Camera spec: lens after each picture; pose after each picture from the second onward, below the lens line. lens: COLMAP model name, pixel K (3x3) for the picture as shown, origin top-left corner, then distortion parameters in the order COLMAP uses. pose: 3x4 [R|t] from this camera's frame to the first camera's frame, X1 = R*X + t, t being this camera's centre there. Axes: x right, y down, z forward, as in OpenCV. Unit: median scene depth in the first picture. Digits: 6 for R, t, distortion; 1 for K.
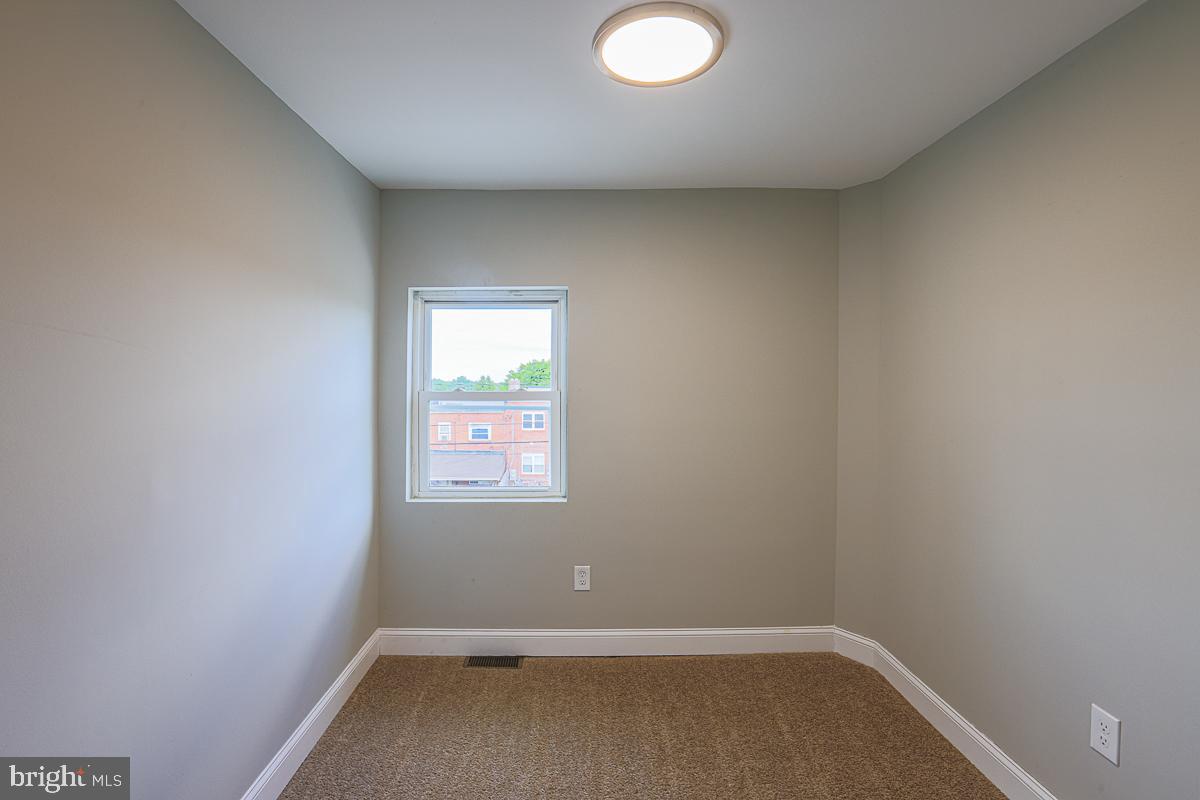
lens RADIAL K [[542.6, 0, 596.4], [0, 542.6, 390.7], [0, 0, 1]] dist [-0.051171, 0.015540]
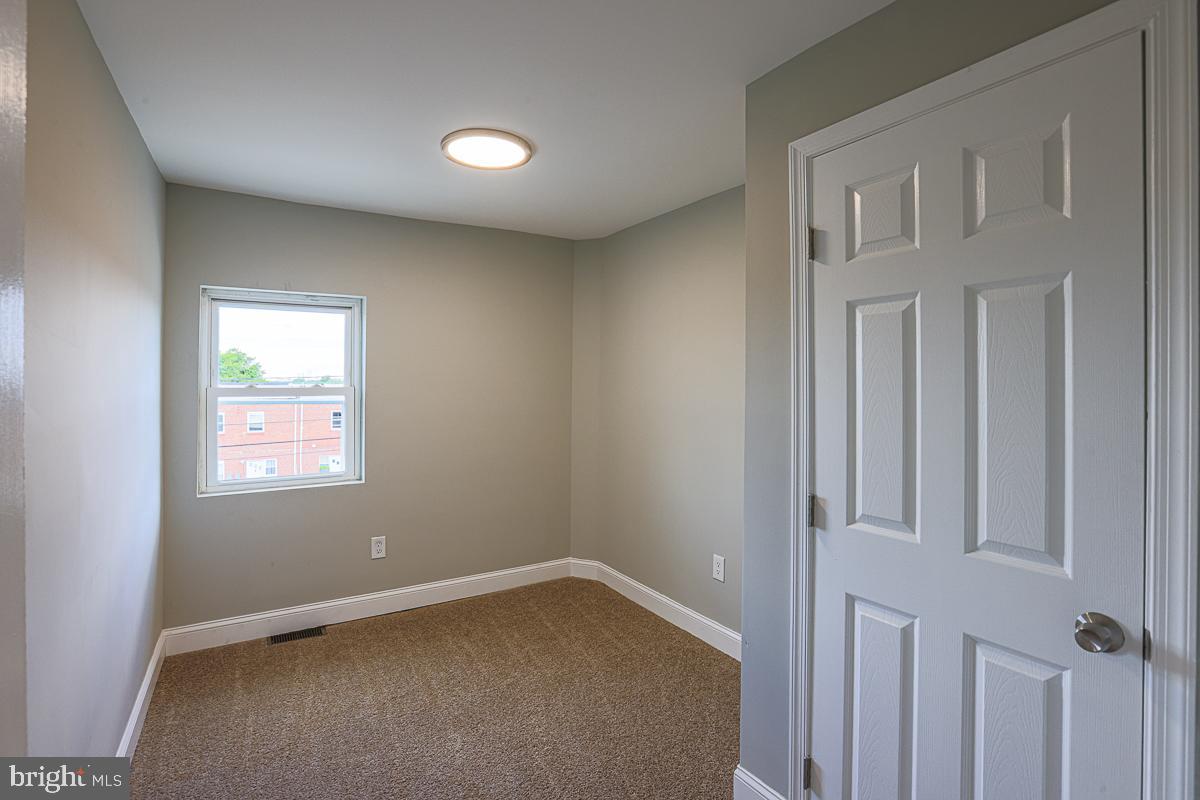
lens RADIAL K [[558.5, 0, 612.3], [0, 558.5, 388.3], [0, 0, 1]] dist [-0.063491, 0.025059]
pose [[0.842035, -0.005156, 0.539398, -0.242586], [0.003336, 0.999985, 0.004351, 0.000254], [-0.539412, -0.001864, 0.842040, -0.273807]]
